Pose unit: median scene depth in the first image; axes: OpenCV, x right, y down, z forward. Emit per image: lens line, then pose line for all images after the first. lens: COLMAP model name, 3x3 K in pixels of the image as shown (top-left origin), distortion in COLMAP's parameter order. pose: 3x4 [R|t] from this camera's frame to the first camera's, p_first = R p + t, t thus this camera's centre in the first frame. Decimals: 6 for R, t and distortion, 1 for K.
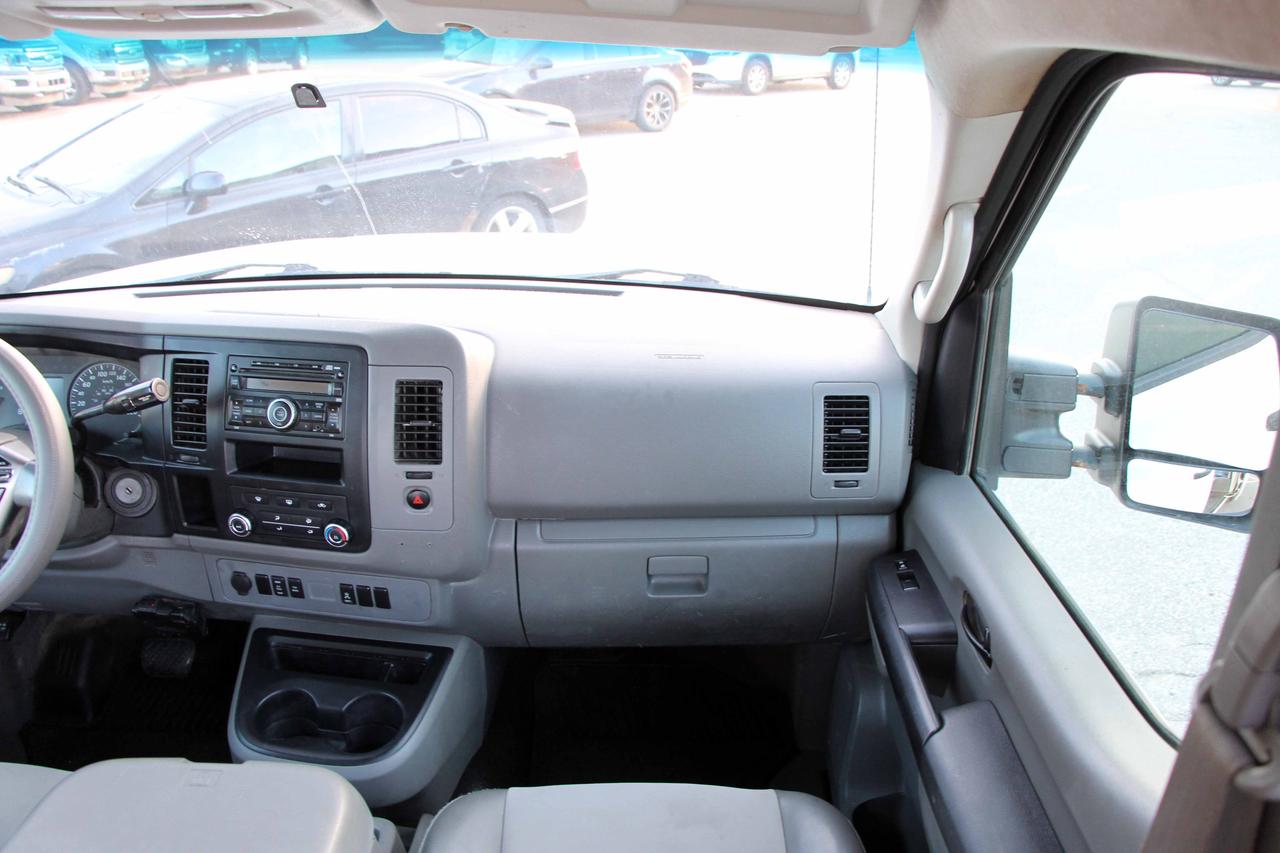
lens RADIAL K [[1063.4, 0, 648.0], [0, 1063.4, 419.0], [0, 0, 1]] dist [-0.185851, 0.163804]
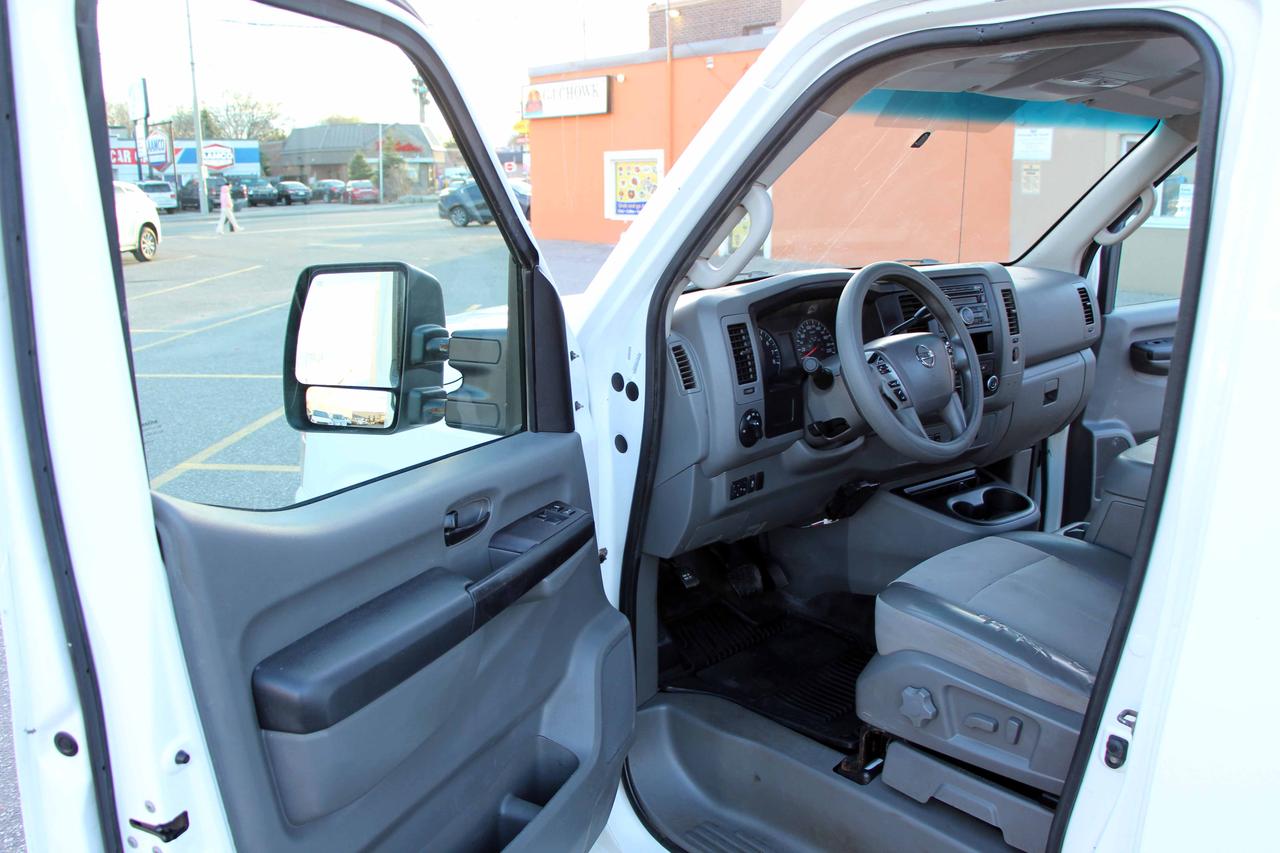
lens RADIAL K [[1063.4, 0, 648.0], [0, 1063.4, 419.0], [0, 0, 1]] dist [-0.185851, 0.163804]
pose [[0.727778, -0.166485, 0.665298, -1.740236], [0.269044, 0.961631, -0.053671, 0.099545], [-0.630836, 0.218055, 0.744646, 0.080603]]
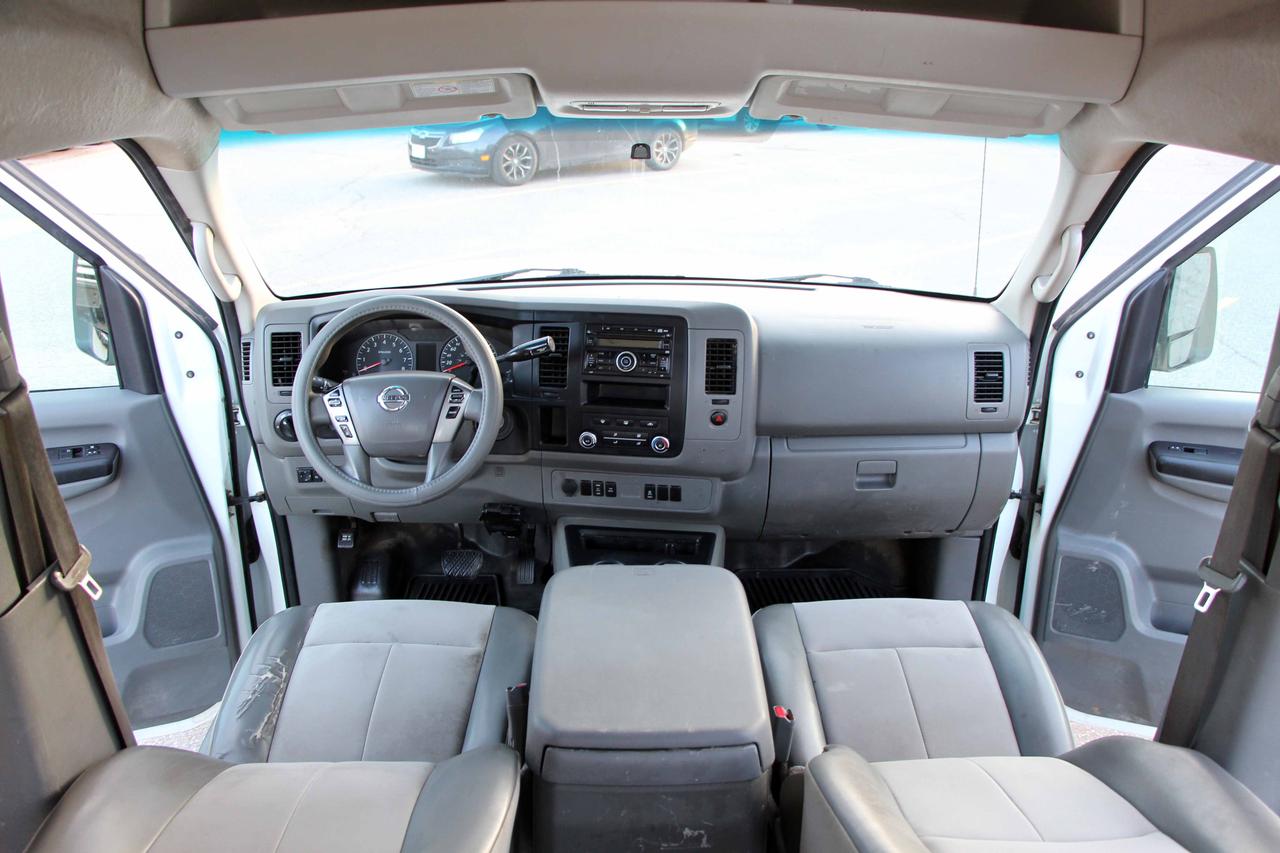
lens RADIAL K [[1063.4, 0, 648.0], [0, 1063.4, 419.0], [0, 0, 1]] dist [-0.185851, 0.163804]
pose [[0.999666, -0.006884, 0.024923, -0.328709], [0.007732, 0.999389, -0.034086, 0.117932], [-0.024673, 0.034268, 0.999108, -0.473375]]
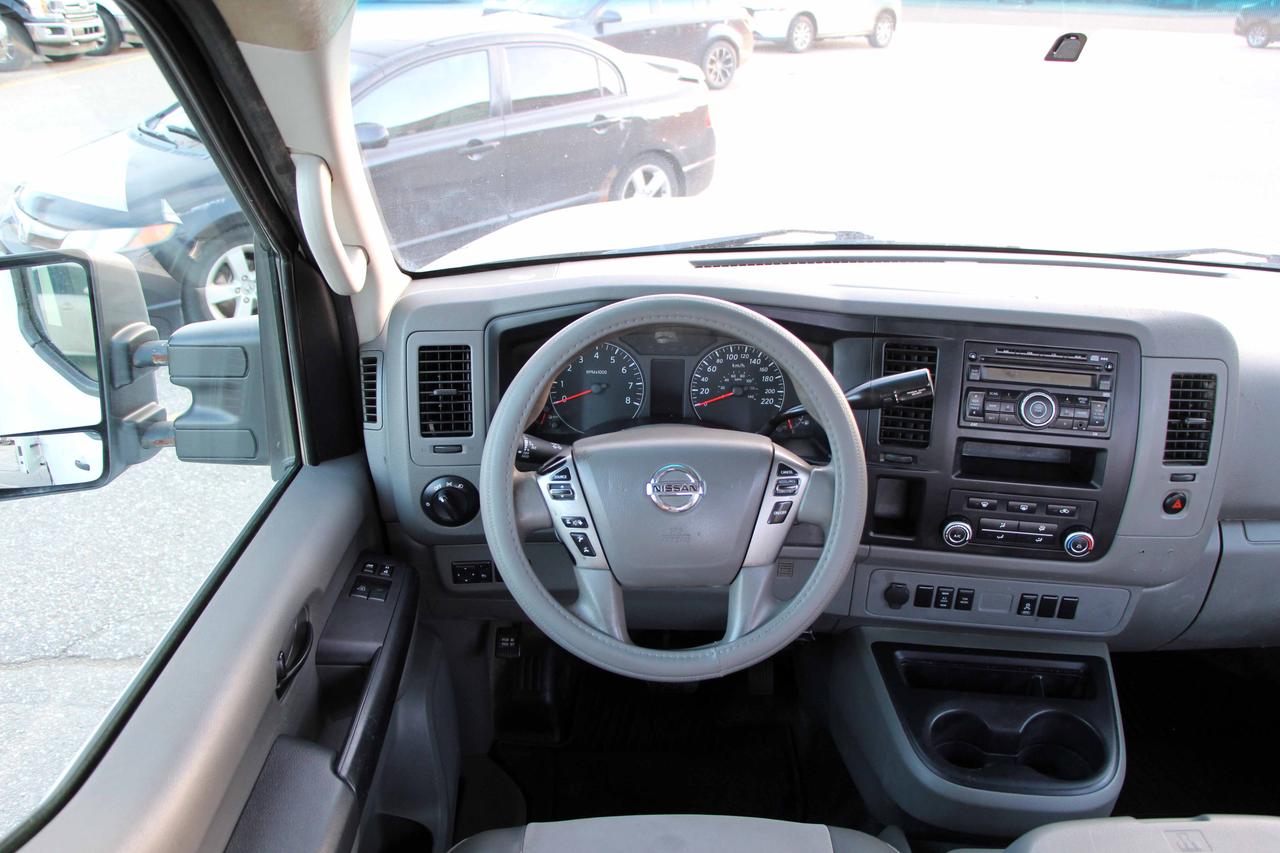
lens RADIAL K [[1063.4, 0, 648.0], [0, 1063.4, 419.0], [0, 0, 1]] dist [-0.185851, 0.163804]
pose [[0.999855, 0.004275, 0.016464, -0.637277], [-0.004914, 0.999229, 0.038951, -0.027072], [-0.016285, -0.039027, 0.999105, 0.113754]]
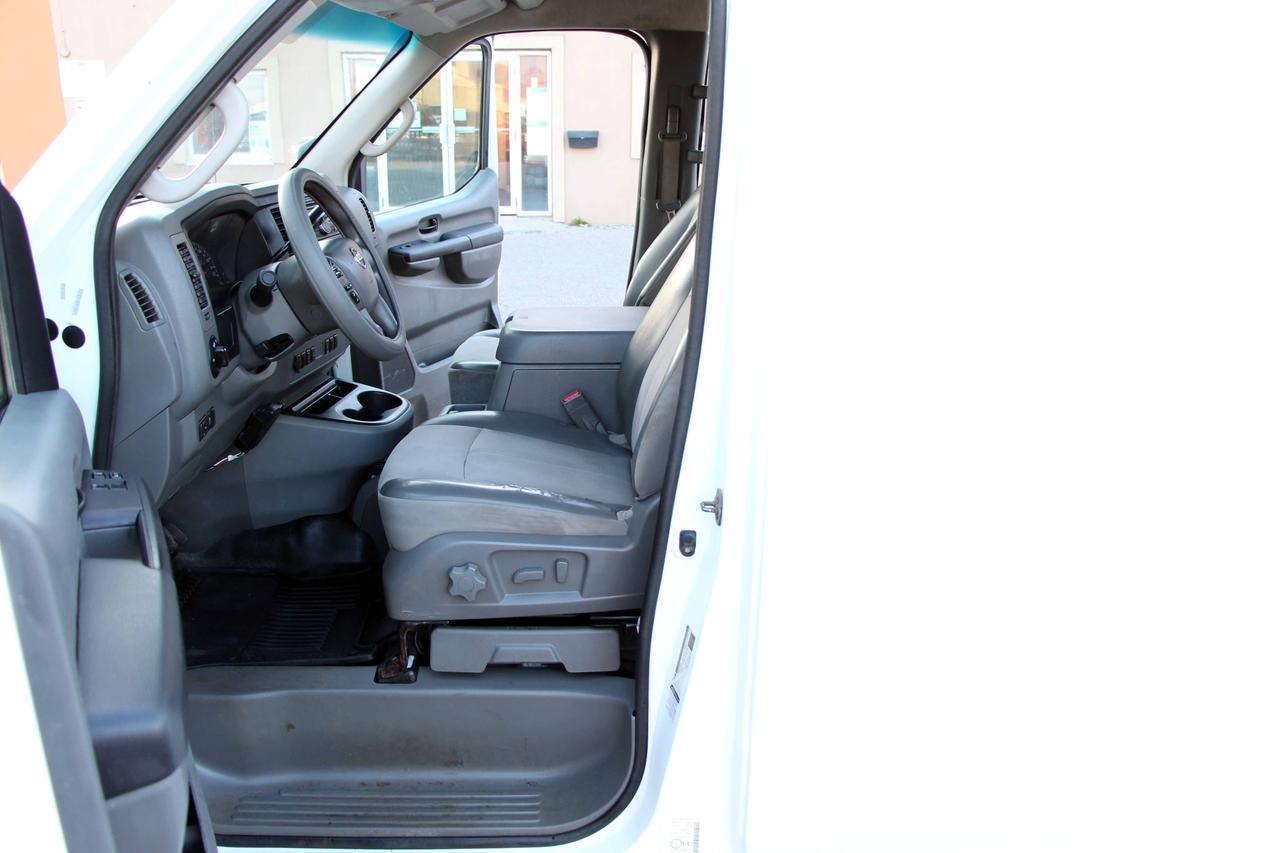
lens RADIAL K [[1063.4, 0, 648.0], [0, 1063.4, 419.0], [0, 0, 1]] dist [-0.185851, 0.163804]
pose [[-0.063466, -0.282889, 0.957051, -1.937416], [0.372427, 0.882993, 0.285696, -0.012922], [-0.925889, 0.374563, 0.049315, 0.493026]]
